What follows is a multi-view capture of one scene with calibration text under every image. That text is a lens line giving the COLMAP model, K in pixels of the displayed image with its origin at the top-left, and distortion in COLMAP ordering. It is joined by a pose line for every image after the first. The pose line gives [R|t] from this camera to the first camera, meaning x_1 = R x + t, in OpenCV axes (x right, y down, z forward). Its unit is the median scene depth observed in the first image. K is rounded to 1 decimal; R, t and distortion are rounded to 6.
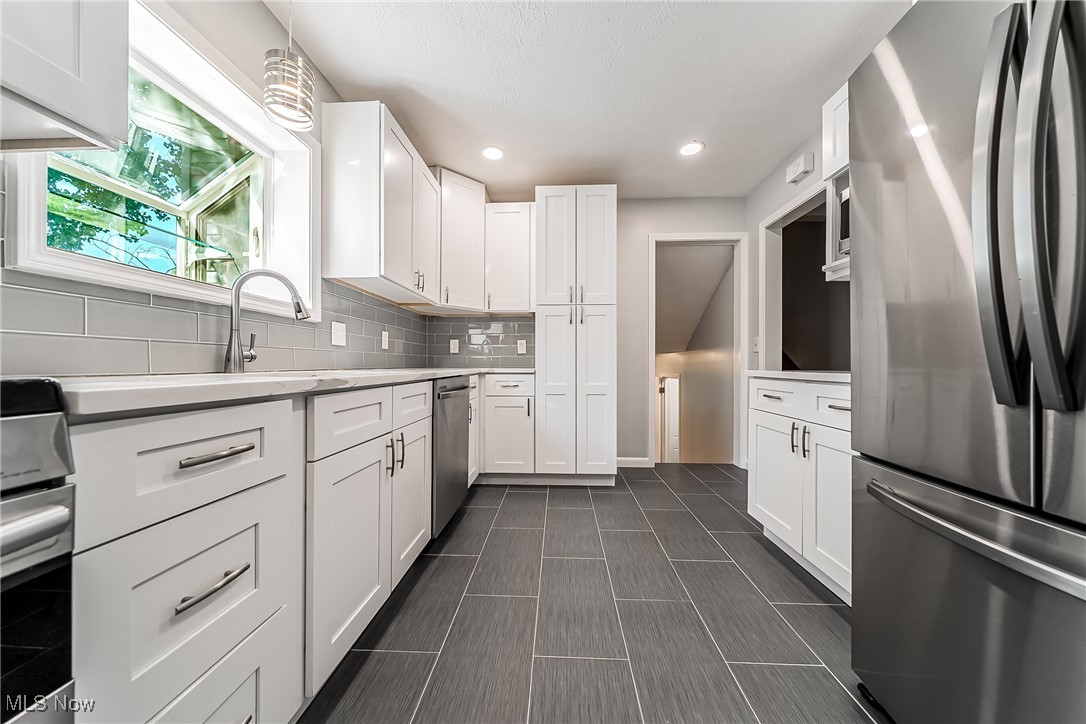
lens RADIAL K [[371.7, 0, 543.0], [0, 371.7, 362.0], [0, 0, 1]] dist [-0.002499, -0.000369]
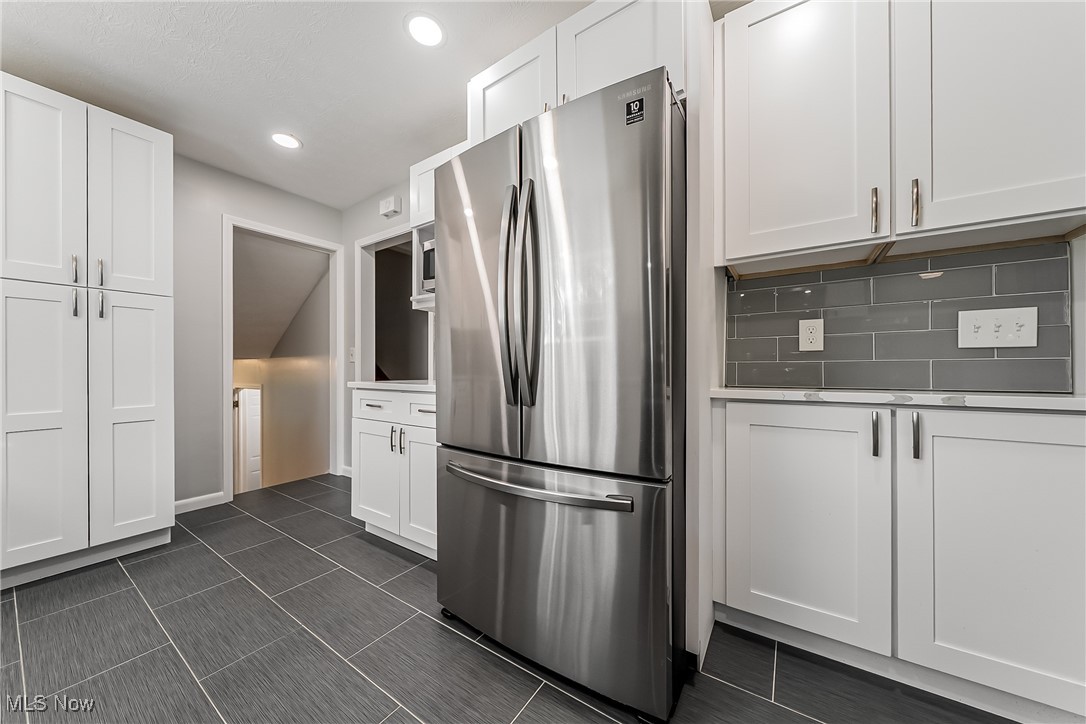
lens RADIAL K [[378.4, 0, 543.0], [0, 378.4, 362.0], [0, 0, 1]] dist [-0.000286, 0.000021]
pose [[0.521735, 0.005258, 0.853091, -0.092355], [-0.000240, 0.999982, -0.006017, -0.030260], [-0.853108, 0.002934, 0.521727, -0.039522]]
